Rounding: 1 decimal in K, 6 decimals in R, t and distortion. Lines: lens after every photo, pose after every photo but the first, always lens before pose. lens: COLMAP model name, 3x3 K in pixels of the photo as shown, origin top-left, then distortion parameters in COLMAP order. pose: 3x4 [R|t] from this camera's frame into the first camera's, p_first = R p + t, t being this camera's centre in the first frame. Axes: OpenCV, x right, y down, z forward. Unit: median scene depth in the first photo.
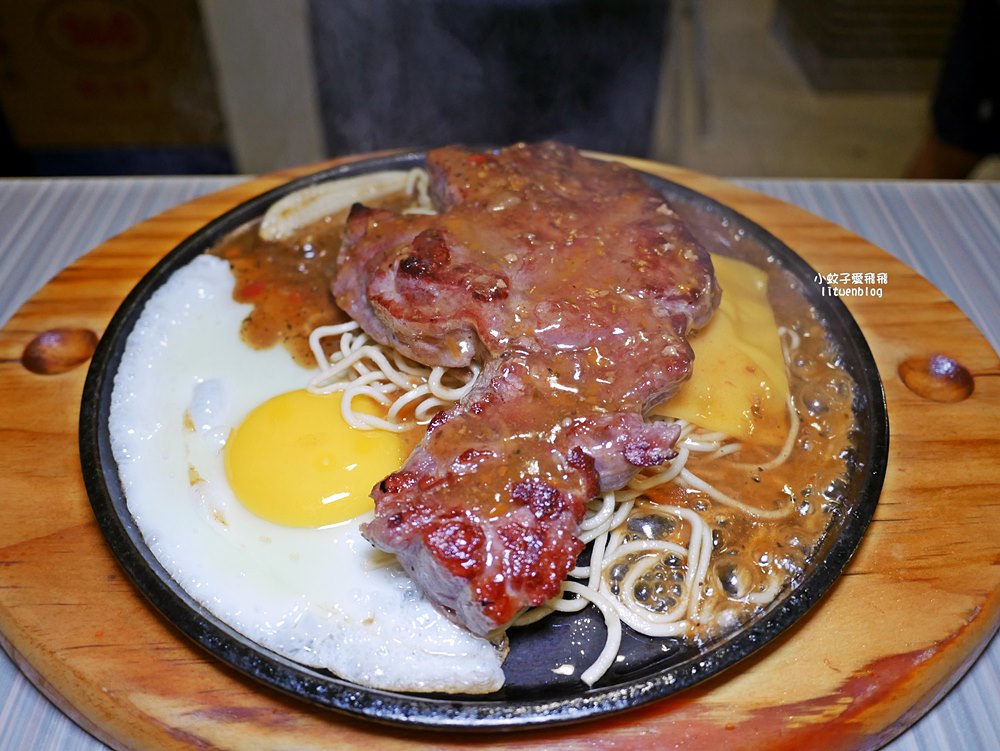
lens RADIAL K [[838.3, 0, 500.2], [0, 838.3, 376.1], [0, 0, 1]] dist [-0.043353, 0.013395]
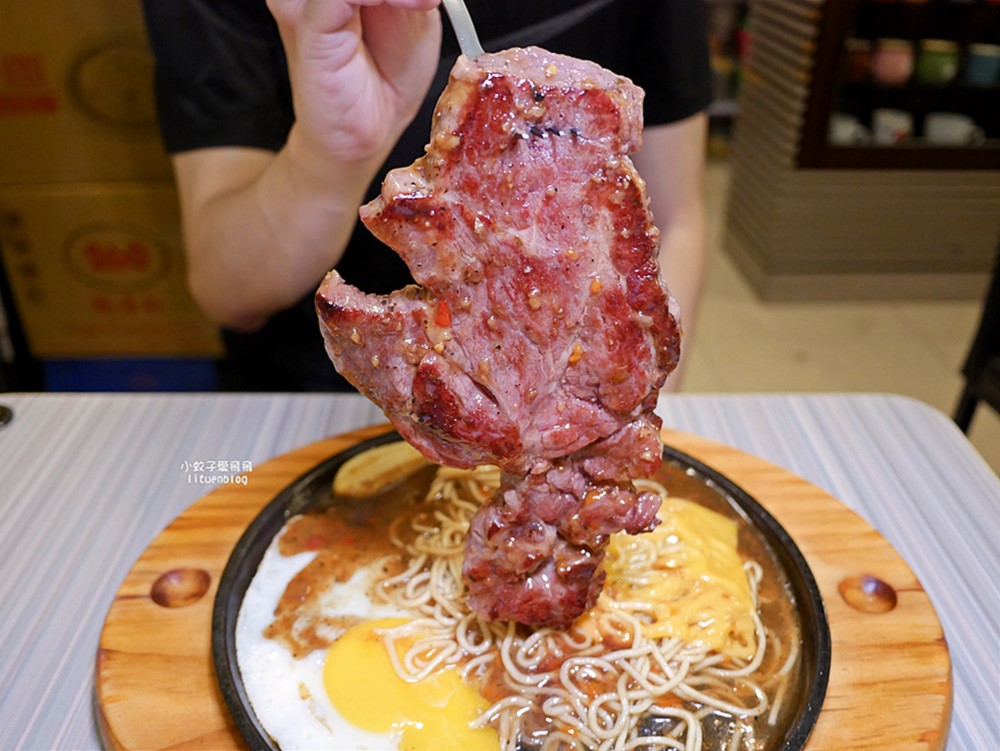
lens RADIAL K [[838.3, 0, 499.5], [0, 838.3, 375.3], [0, 0, 1]] dist [-0.043353, 0.013395]
pose [[0.999485, -0.015954, 0.027845, -0.086305], [0.022111, 0.971212, -0.237189, -0.037771], [-0.023259, 0.237683, 0.971064, -0.352302]]
